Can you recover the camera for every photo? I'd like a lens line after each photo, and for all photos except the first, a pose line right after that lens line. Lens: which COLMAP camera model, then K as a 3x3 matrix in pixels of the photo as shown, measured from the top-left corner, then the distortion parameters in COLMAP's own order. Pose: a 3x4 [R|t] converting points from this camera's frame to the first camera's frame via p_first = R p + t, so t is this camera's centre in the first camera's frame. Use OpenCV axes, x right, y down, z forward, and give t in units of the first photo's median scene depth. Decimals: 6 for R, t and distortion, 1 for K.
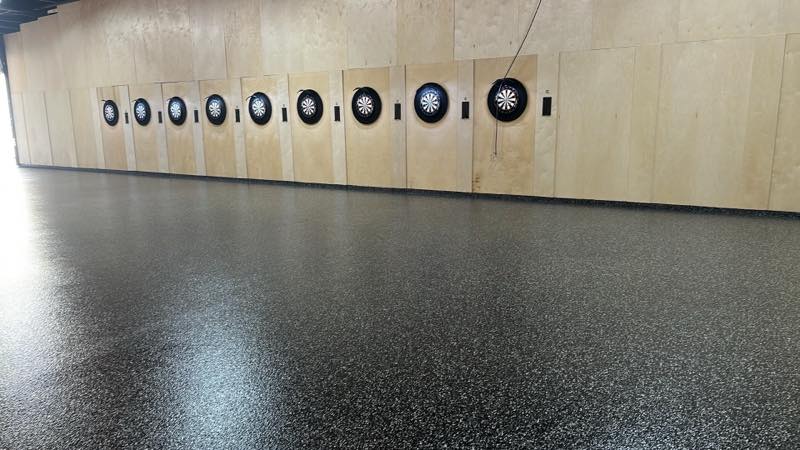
lens RADIAL K [[564.7, 0, 400.0], [0, 564.7, 225.0], [0, 0, 1]] dist [0.028746, -0.001949]
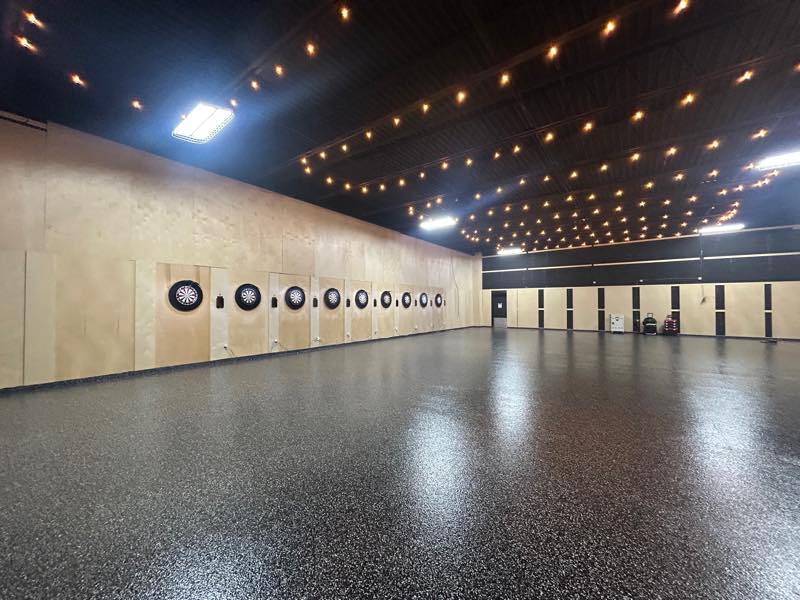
lens RADIAL K [[327.6, 0, 400.0], [0, 327.6, 300.0], [0, 0, 1]] dist [-0.000306, 0.000165]
pose [[0.025710, 0.034230, 0.999083, -1.328368], [0.191473, 0.980741, -0.038529, -0.153952], [-0.981161, 0.192288, 0.018661, 0.937282]]
